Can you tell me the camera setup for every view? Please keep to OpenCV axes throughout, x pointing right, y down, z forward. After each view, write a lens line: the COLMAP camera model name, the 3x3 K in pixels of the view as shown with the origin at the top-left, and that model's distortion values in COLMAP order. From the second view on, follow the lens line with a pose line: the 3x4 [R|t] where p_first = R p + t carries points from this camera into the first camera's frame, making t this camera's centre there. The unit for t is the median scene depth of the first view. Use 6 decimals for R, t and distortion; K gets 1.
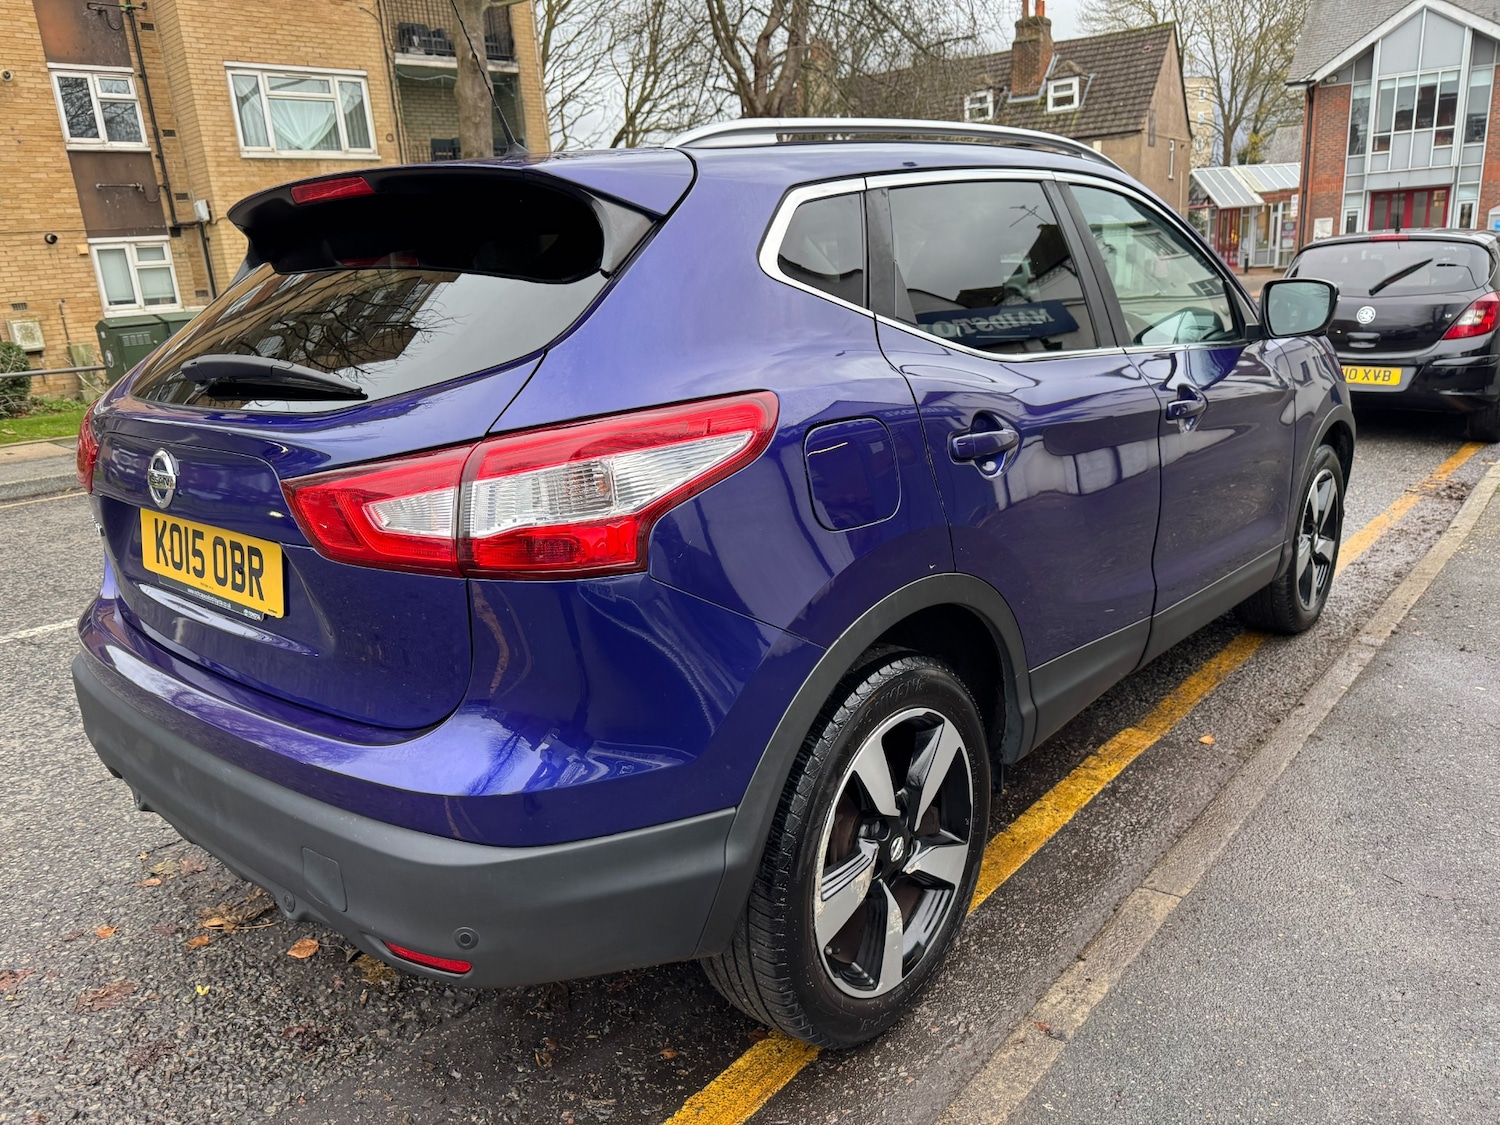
lens RADIAL K [[1061.2, 0, 732.6], [0, 1061.2, 556.6], [0, 0, 1]] dist [0.004567, -0.002134]
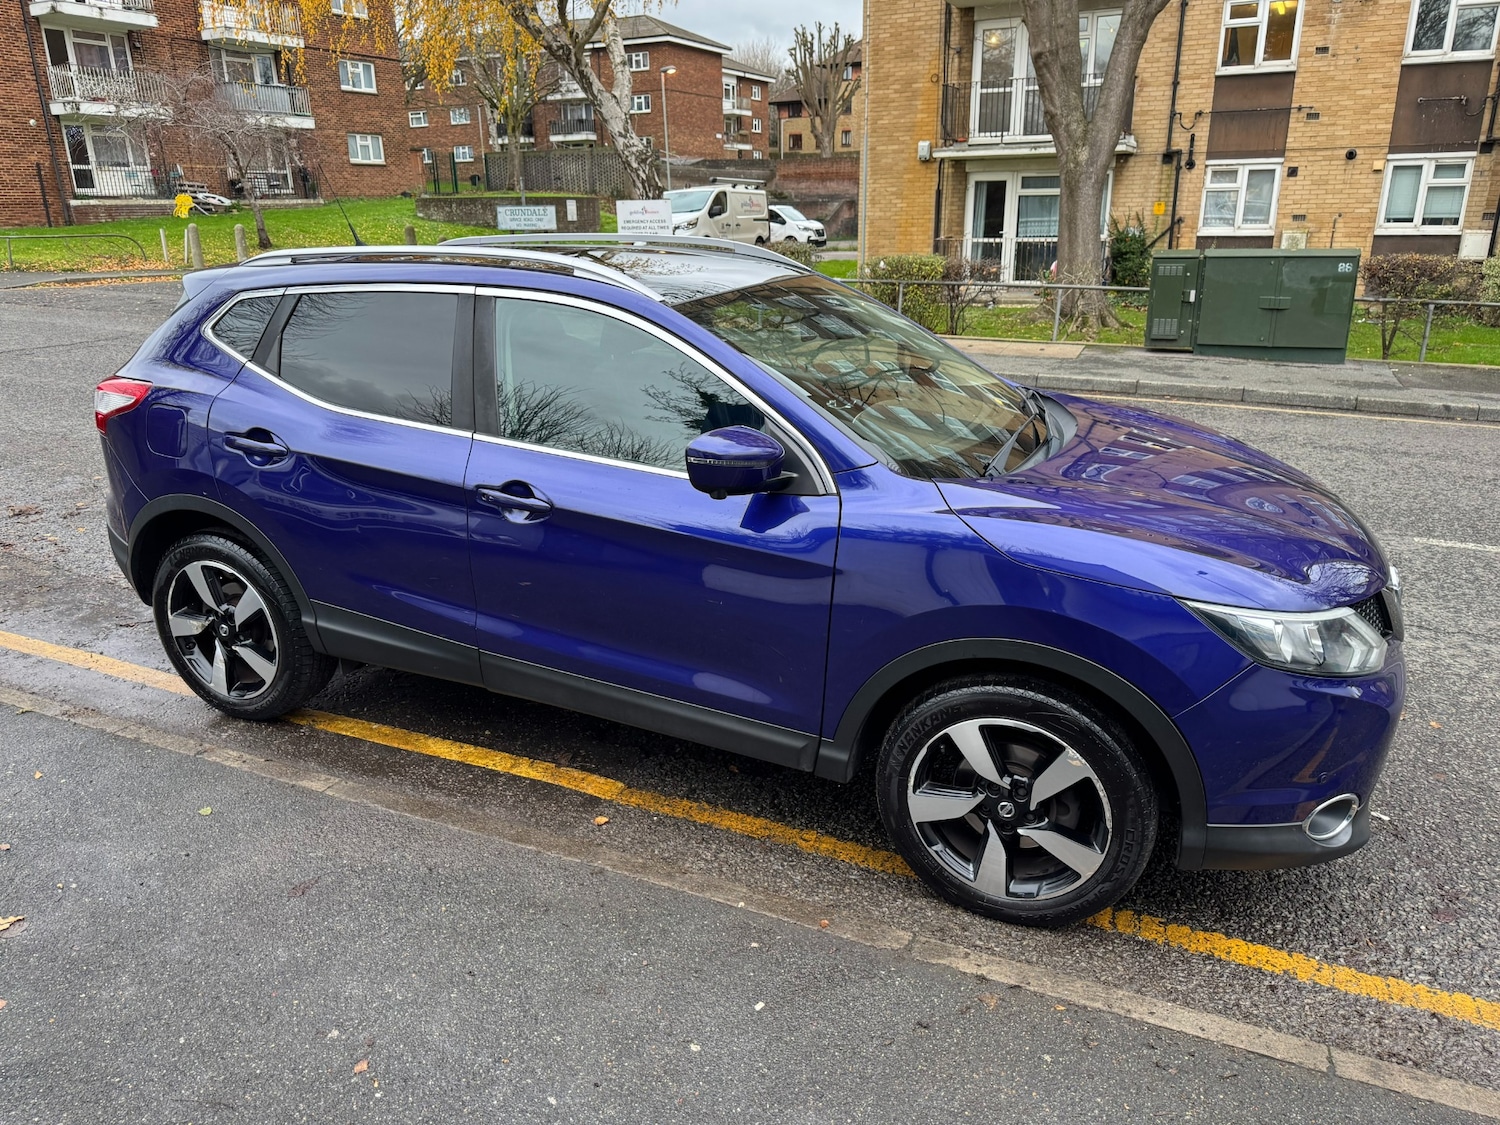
lens RADIAL K [[1051.2, 0, 754.3], [0, 1051.2, 558.3], [0, 0, 1]] dist [0.011534, -0.013861]
pose [[0.320721, 0.360276, -0.875979, 0.217470], [-0.265790, 0.921908, 0.281853, -0.067063], [0.909117, 0.142430, 0.391433, 0.113325]]
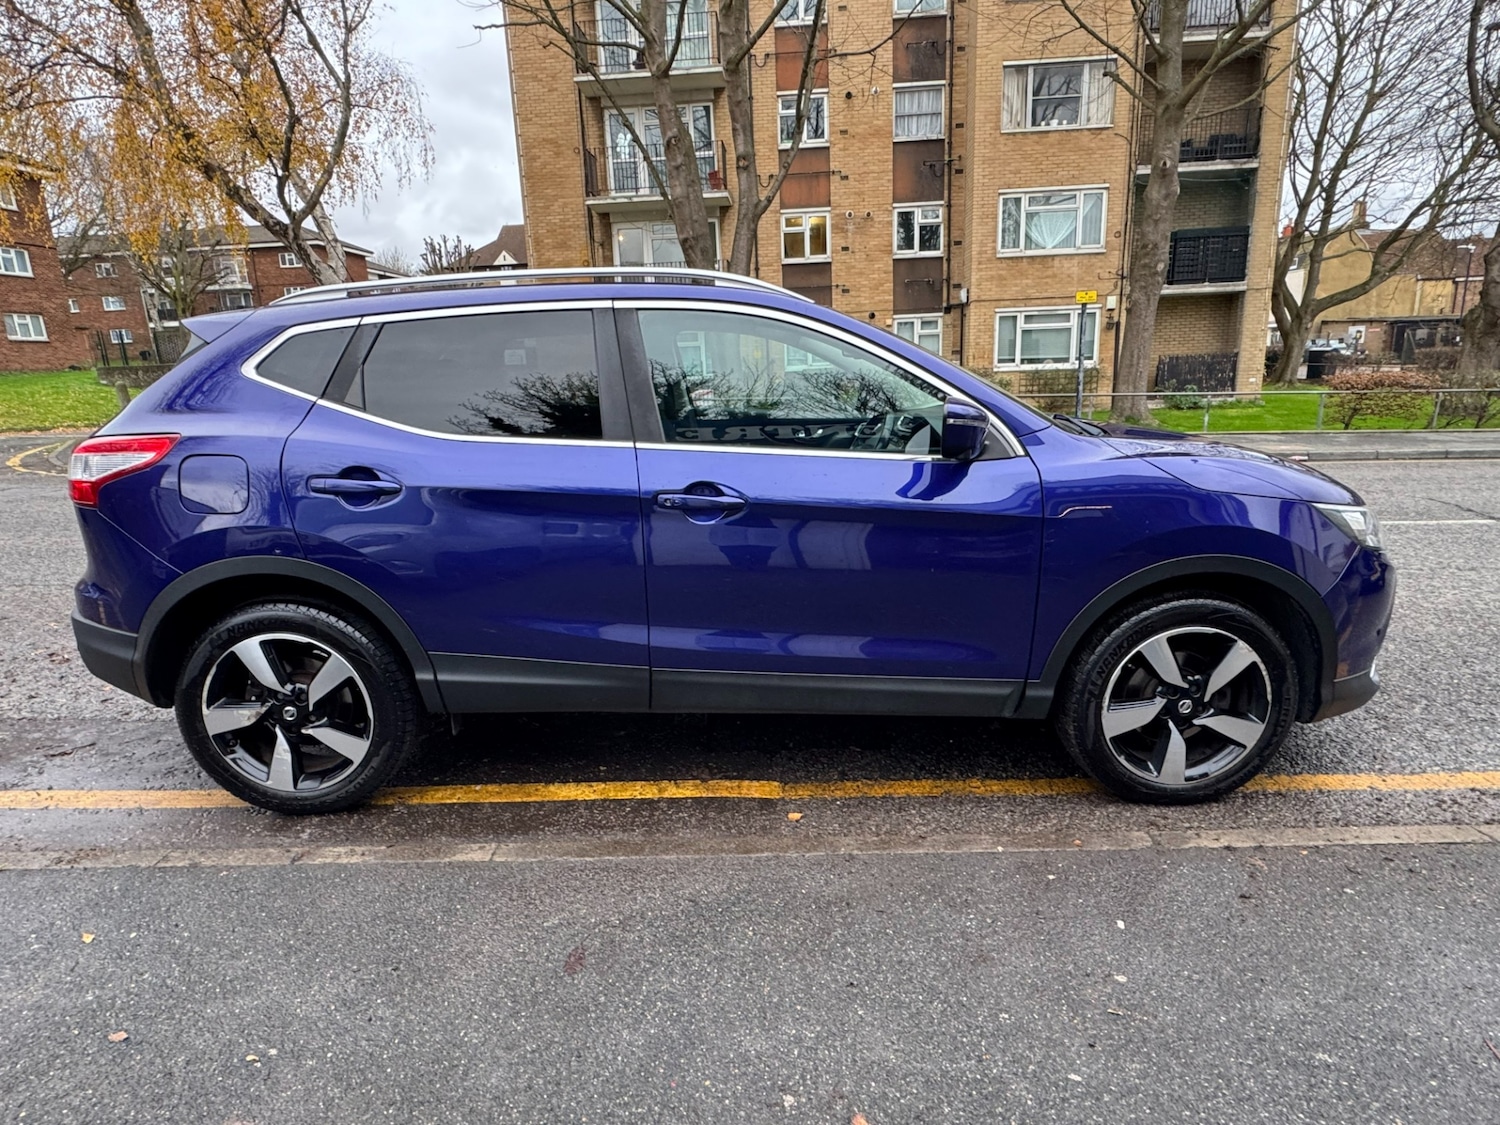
lens RADIAL K [[795.3, 0, 746.6], [0, 795.3, 556.5], [0, 0, 1]] dist [-0.001400, 0.000321]
pose [[0.670691, 0.214562, -0.710026, 0.152862], [-0.207248, 0.973331, 0.098363, -0.025089], [0.712195, 0.081180, 0.697272, 0.062573]]
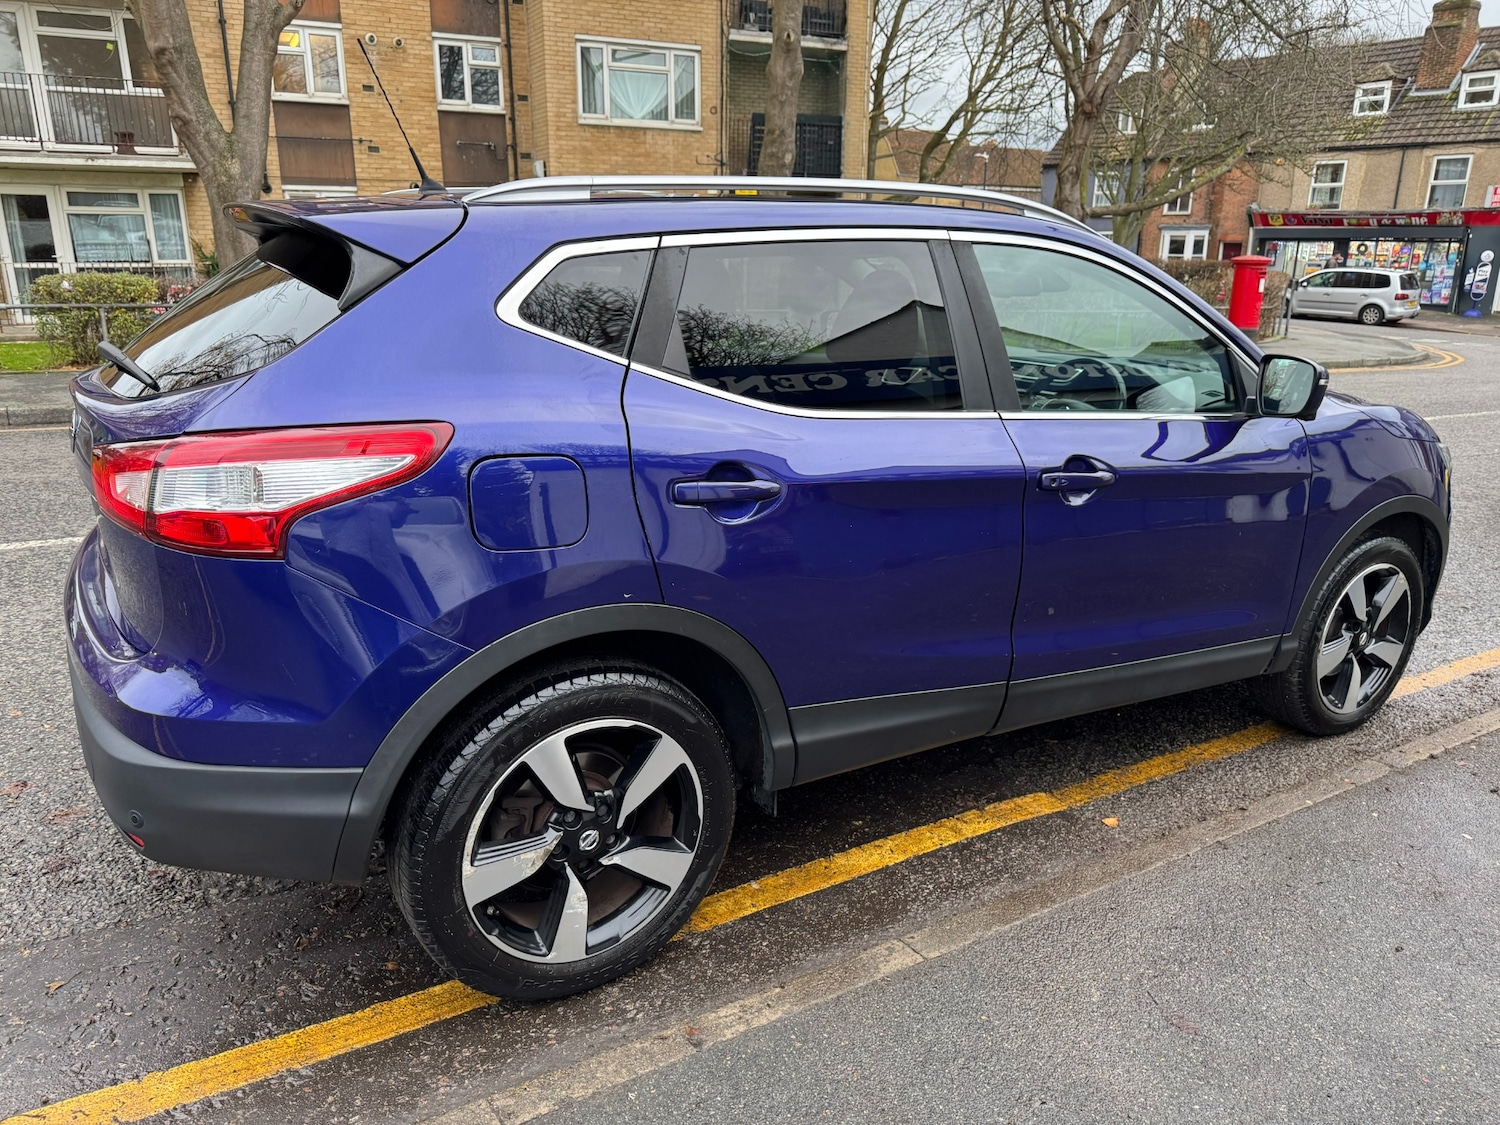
lens RADIAL K [[1054.4, 0, 736.6], [0, 1054.4, 554.5], [0, 0, 1]] dist [0.013512, -0.013461]
pose [[0.950174, 0.156917, -0.269344, 0.056638], [-0.150734, 0.987611, 0.043621, -0.009467], [0.272852, -0.000848, 0.962056, -0.002437]]
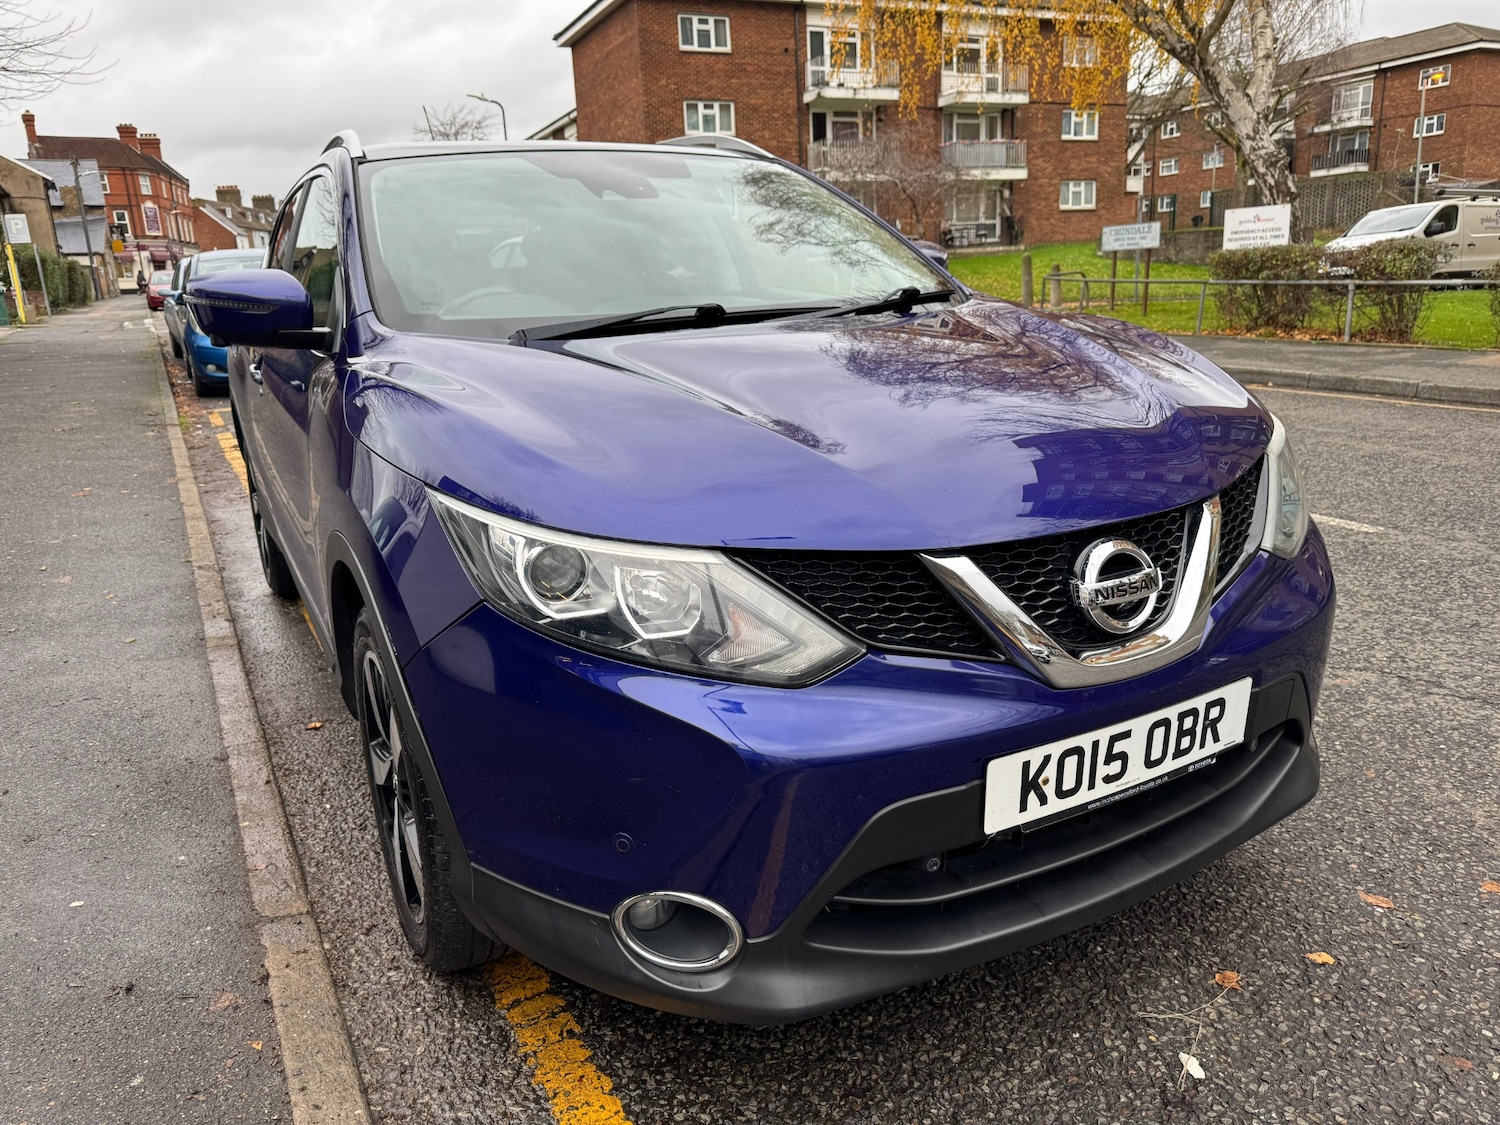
lens RADIAL K [[1064.1, 0, 763.7], [0, 1064.1, 564.2], [0, 0, 1]] dist [0.001148, -0.007680]
pose [[-0.322189, 0.319702, -0.891058, 0.190244], [-0.189275, 0.900491, 0.391524, -0.072230], [0.927561, 0.294800, -0.229616, 0.259745]]
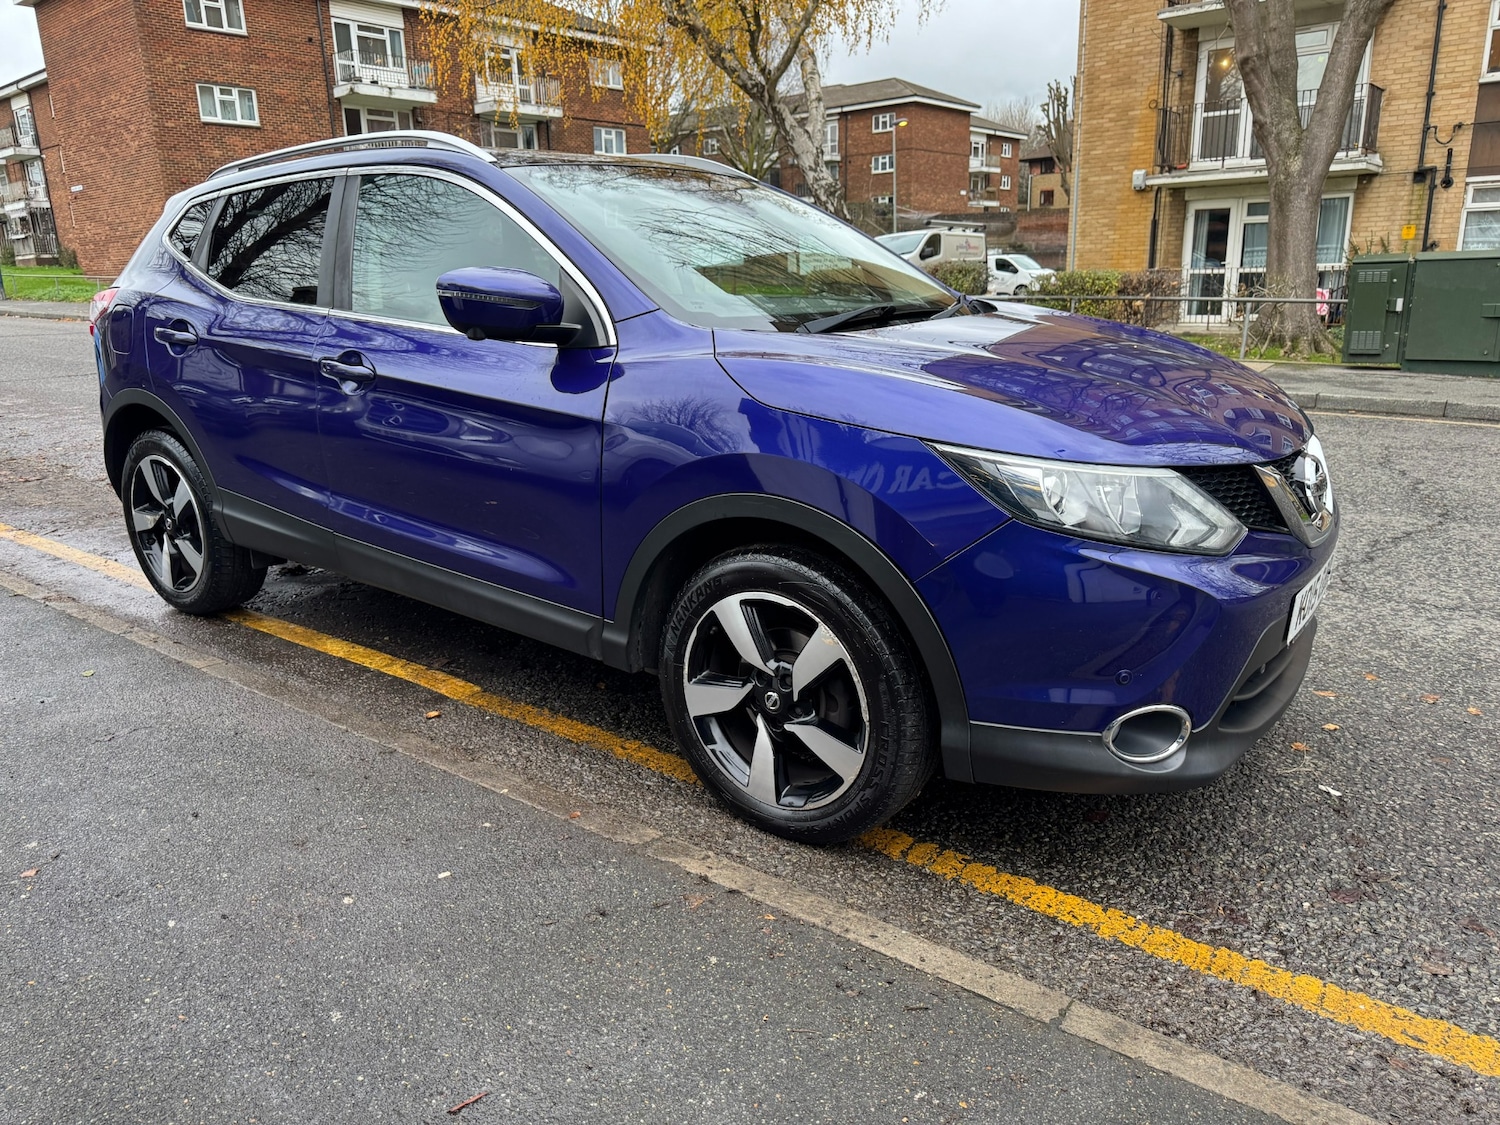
lens RADIAL K [[1053.7, 0, 753.0], [0, 1053.7, 564.1], [0, 0, 1]] dist [0.011657, -0.015265]
pose [[0.098521, 0.325628, -0.940351, 0.227607], [-0.251258, 0.922472, 0.293113, -0.055298], [0.962893, 0.207393, 0.172699, 0.179410]]
